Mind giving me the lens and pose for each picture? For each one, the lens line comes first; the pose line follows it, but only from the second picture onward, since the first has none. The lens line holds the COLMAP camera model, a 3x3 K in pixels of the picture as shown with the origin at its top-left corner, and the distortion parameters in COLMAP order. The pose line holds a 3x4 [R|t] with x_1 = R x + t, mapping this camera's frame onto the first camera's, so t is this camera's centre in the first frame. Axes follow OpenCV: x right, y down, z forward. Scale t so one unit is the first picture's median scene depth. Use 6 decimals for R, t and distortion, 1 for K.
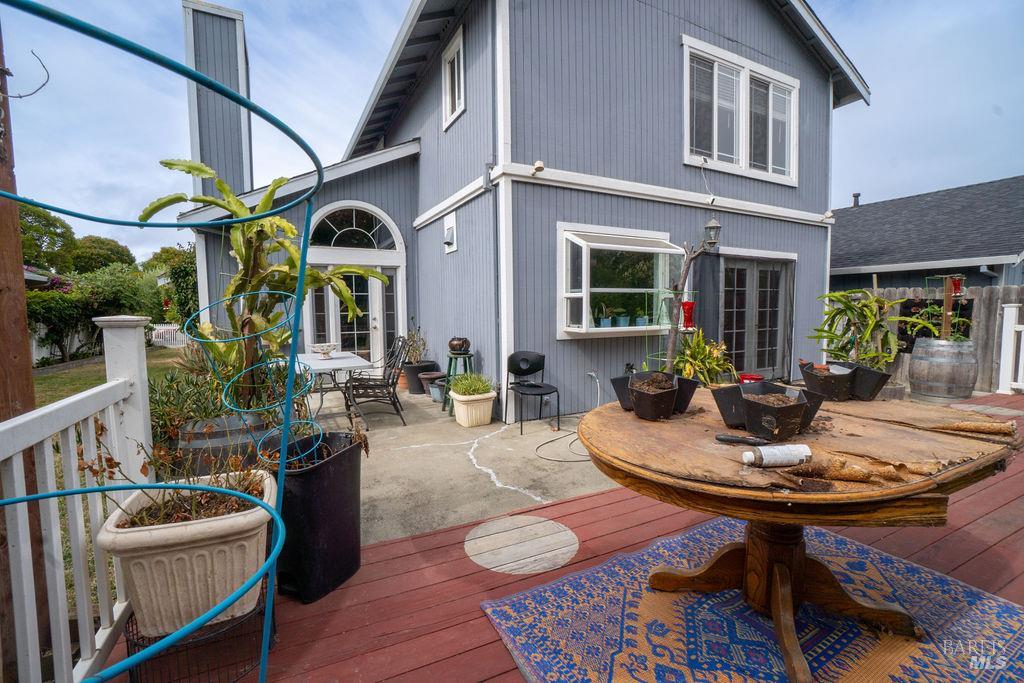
lens RADIAL K [[451.3, 0, 503.8], [0, 451.3, 343.5], [0, 0, 1]] dist [-0.063202, 0.022853]
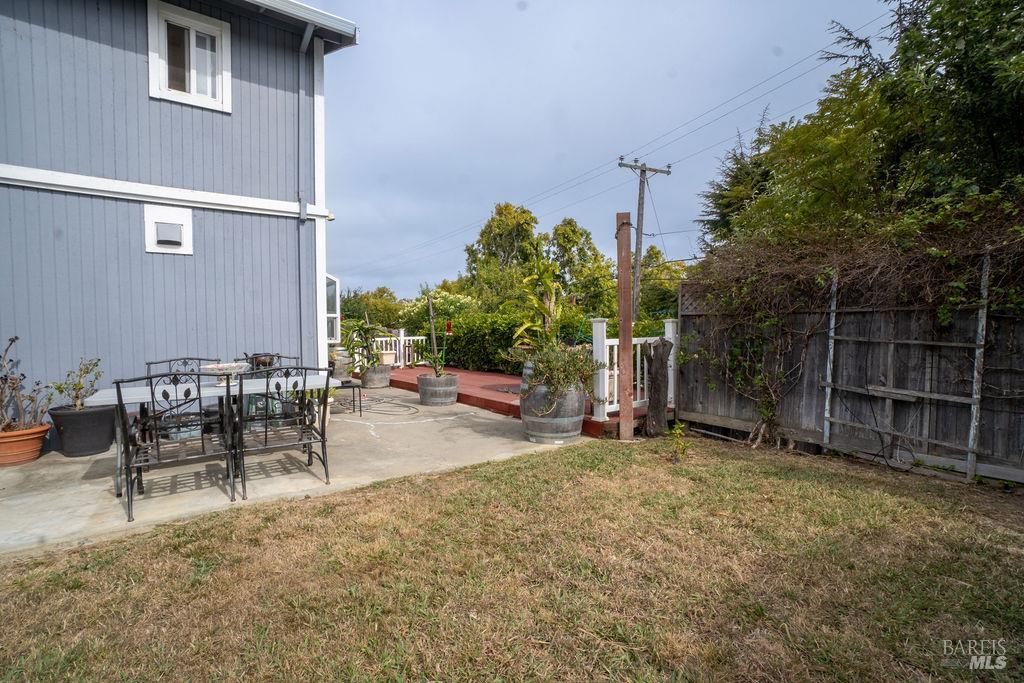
lens RADIAL K [[451.3, 0, 503.8], [0, 451.3, 343.5], [0, 0, 1]] dist [-0.063202, 0.022853]
pose [[-0.143348, -0.013364, 0.989582, -0.859974], [0.091292, 0.995467, 0.026667, -0.008825], [-0.985453, 0.094164, -0.141478, 0.472860]]
